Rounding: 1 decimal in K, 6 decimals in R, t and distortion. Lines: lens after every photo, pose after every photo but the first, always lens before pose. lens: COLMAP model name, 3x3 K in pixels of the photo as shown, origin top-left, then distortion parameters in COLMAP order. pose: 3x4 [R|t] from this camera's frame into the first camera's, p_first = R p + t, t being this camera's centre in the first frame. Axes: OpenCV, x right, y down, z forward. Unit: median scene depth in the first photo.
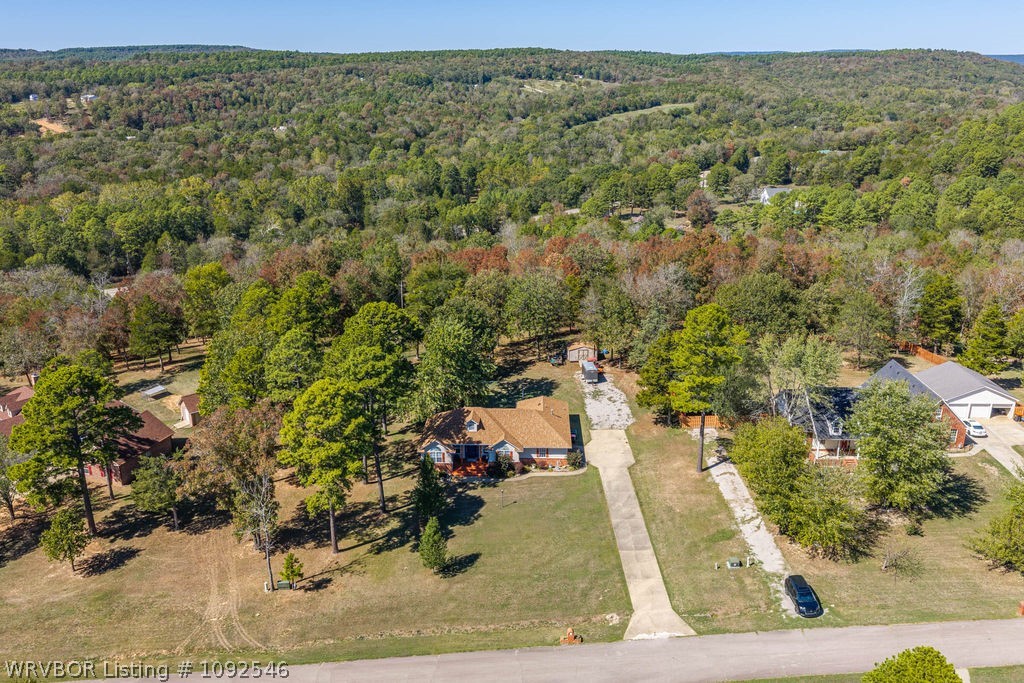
lens RADIAL K [[845.7, 0, 516.2], [0, 845.7, 337.4], [0, 0, 1]] dist [0.013178, -0.022531]
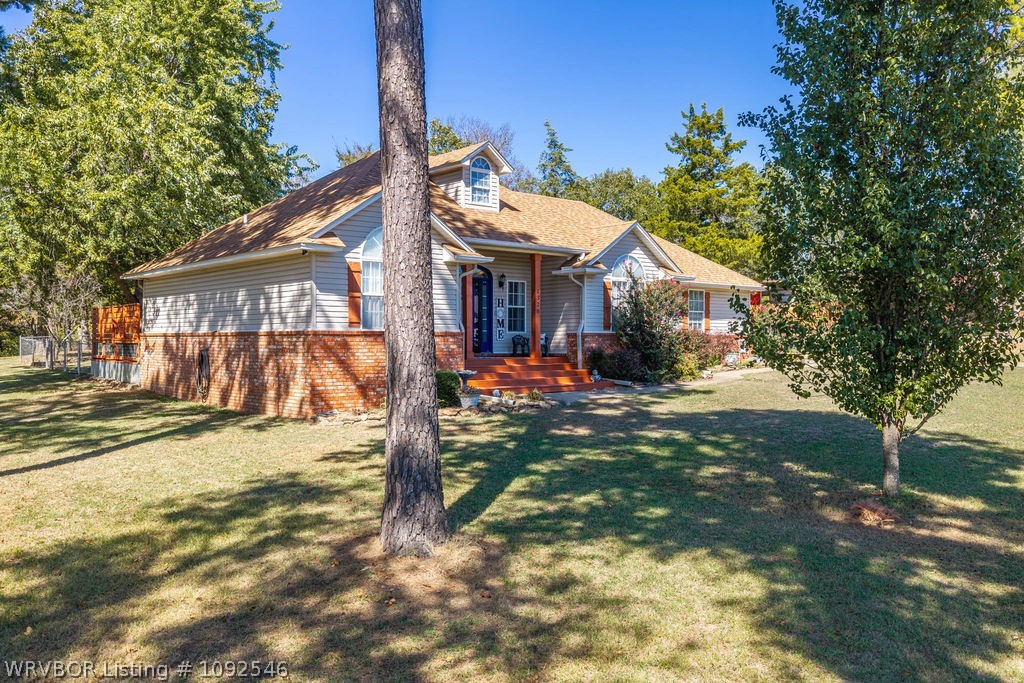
lens RADIAL K [[845.7, 0, 511.9], [0, 845.7, 342.3], [0, 0, 1]] dist [0.013178, -0.022531]
pose [[0.743730, -0.003349, 0.668471, -0.191370], [0.205544, 0.952689, -0.223912, 0.195029], [-0.636095, 0.303930, 0.709232, 0.860684]]
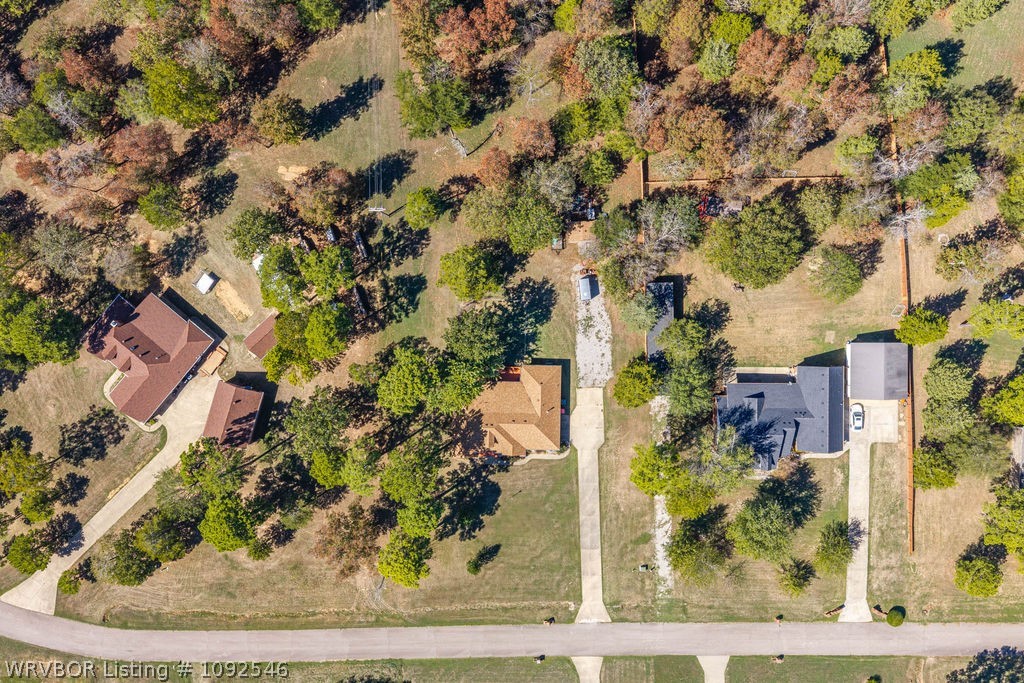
lens RADIAL K [[845.7, 0, 513.3], [0, 845.7, 346.8], [0, 0, 1]] dist [0.013178, -0.022531]
pose [[0.999928, -0.004619, -0.011054, 0.003726], [0.011939, 0.307366, 0.951517, -1.286949], [-0.000997, -0.951580, 0.307399, 0.728628]]
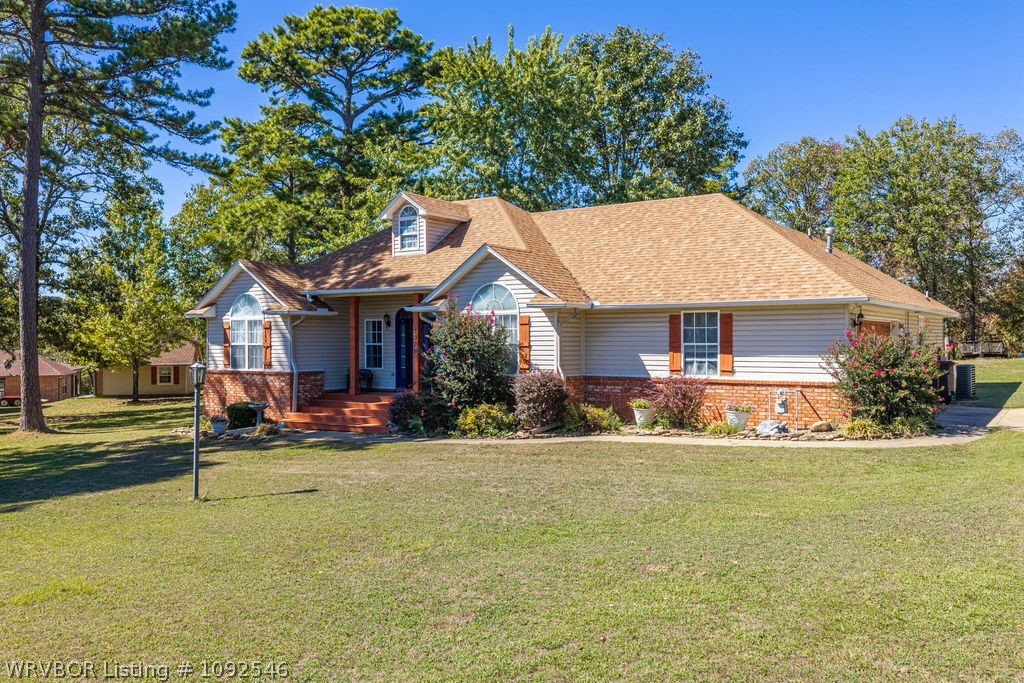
lens RADIAL K [[845.7, 0, 511.4], [0, 845.7, 344.1], [0, 0, 1]] dist [0.013178, -0.022531]
pose [[0.842529, -0.003410, -0.538640, 0.094367], [-0.160291, 0.953091, -0.256757, 0.190070], [0.514248, 0.302664, 0.802461, 0.846537]]
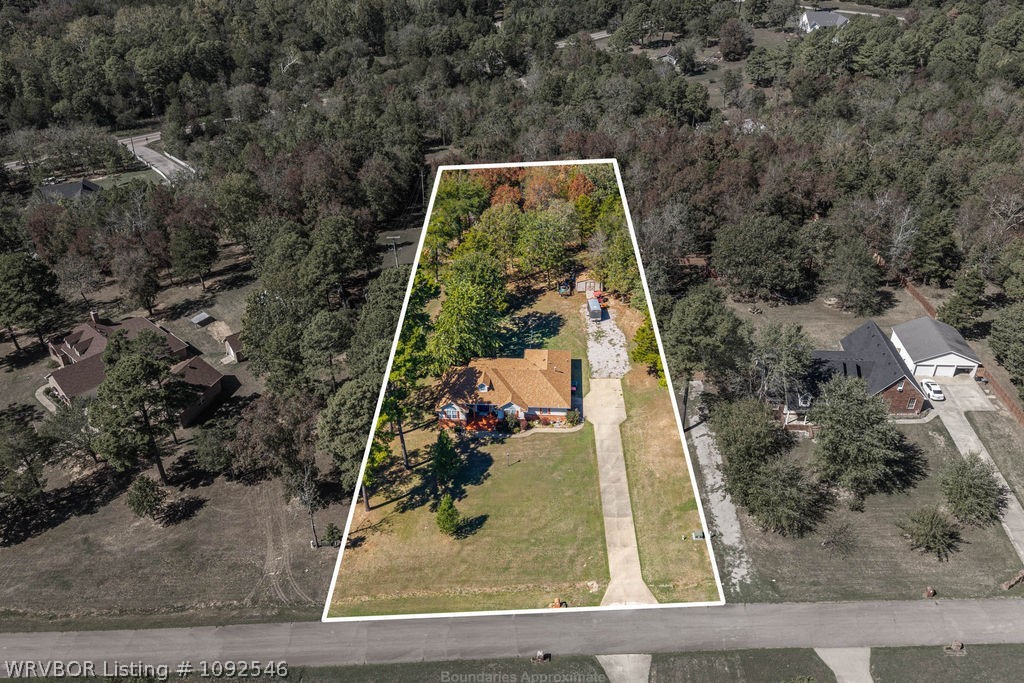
lens RADIAL K [[845.7, 0, 516.3], [0, 845.7, 338.2], [0, 0, 1]] dist [0.013178, -0.022531]
pose [[0.999394, 0.014422, -0.031682, 0.027347], [-0.006095, 0.968576, 0.248643, -0.243533], [0.034272, -0.248299, 0.968077, -0.081053]]
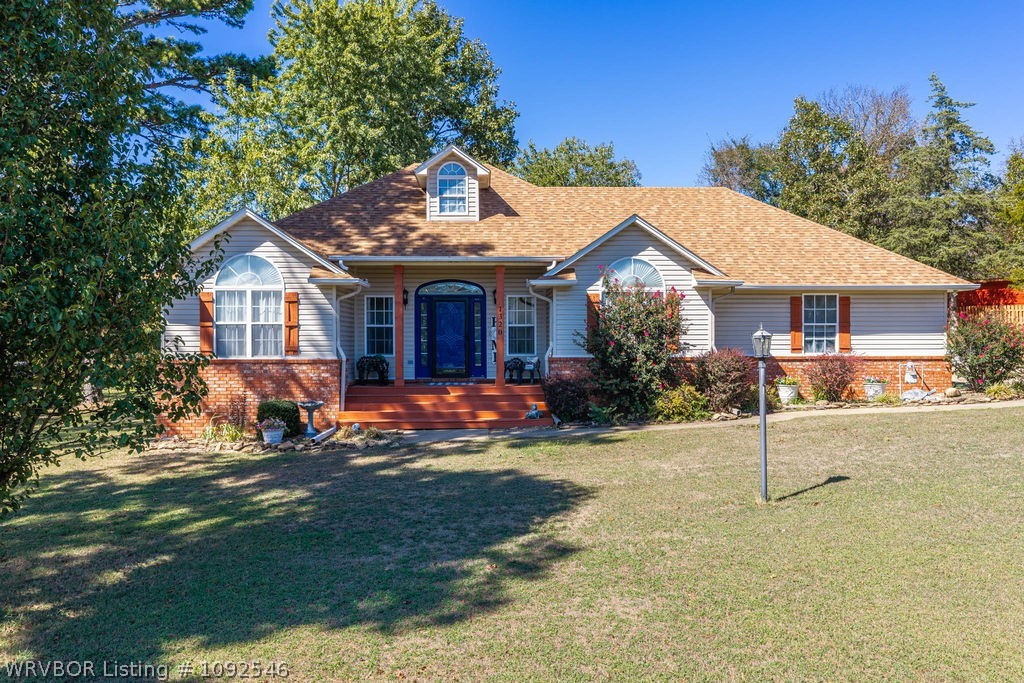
lens RADIAL K [[845.7, 0, 514.0], [0, 845.7, 341.0], [0, 0, 1]] dist [0.013178, -0.022531]
pose [[0.998462, -0.005069, 0.055208, -0.049234], [0.021717, 0.951990, -0.305357, 0.199093], [-0.051009, 0.306087, 0.950636, 0.831038]]
